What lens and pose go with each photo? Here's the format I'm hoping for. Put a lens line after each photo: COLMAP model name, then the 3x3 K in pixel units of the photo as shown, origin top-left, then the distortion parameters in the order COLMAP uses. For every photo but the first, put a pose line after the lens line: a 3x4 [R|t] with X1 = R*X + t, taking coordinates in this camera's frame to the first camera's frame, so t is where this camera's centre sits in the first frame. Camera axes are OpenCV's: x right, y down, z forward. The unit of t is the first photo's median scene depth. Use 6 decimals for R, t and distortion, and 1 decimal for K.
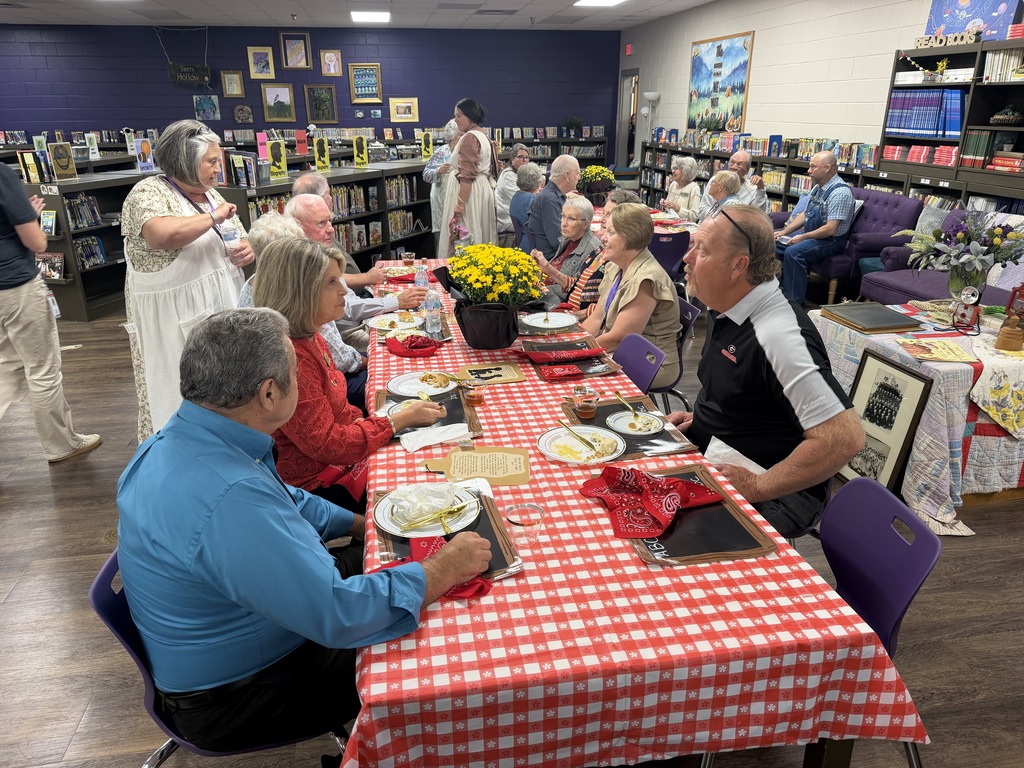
lens RADIAL K [[717.8, 0, 512.0], [0, 717.8, 384.0], [0, 0, 1]] dist [0.002129, -0.091268]
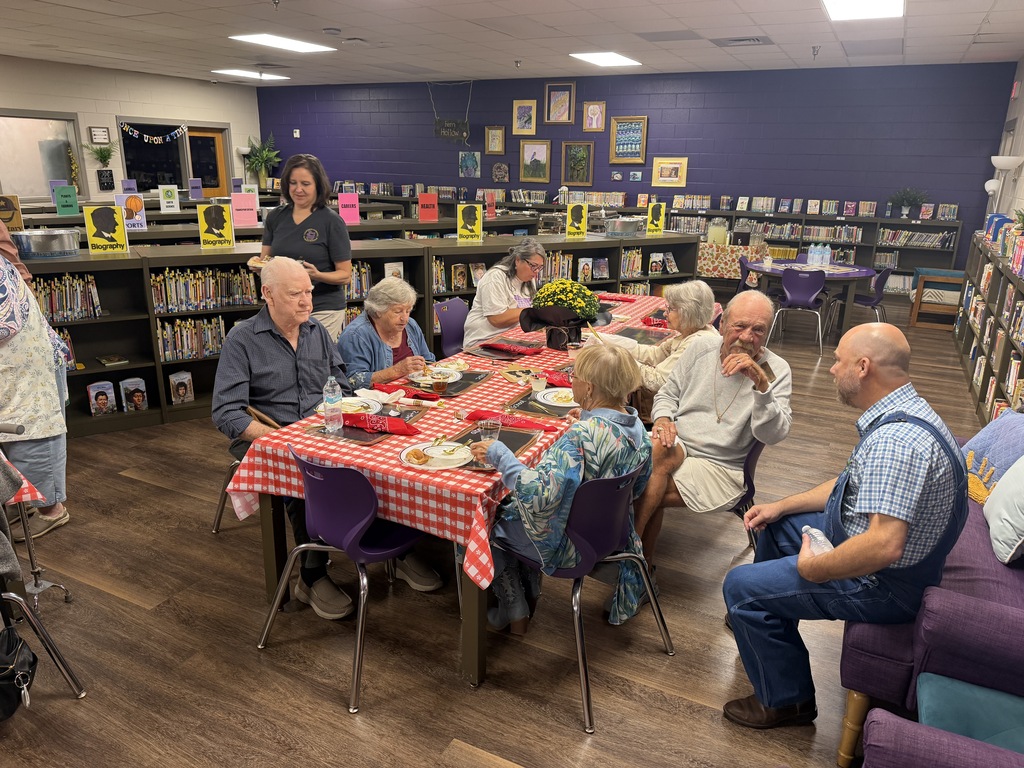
lens RADIAL K [[717.8, 0, 512.0], [0, 717.8, 384.0], [0, 0, 1]] dist [0.002129, -0.091268]
pose [[0.795260, 0.185704, -0.577126, 0.223456], [-0.228335, 0.973582, -0.001364, -0.113160], [0.561626, 0.132863, 0.816654, 0.283763]]
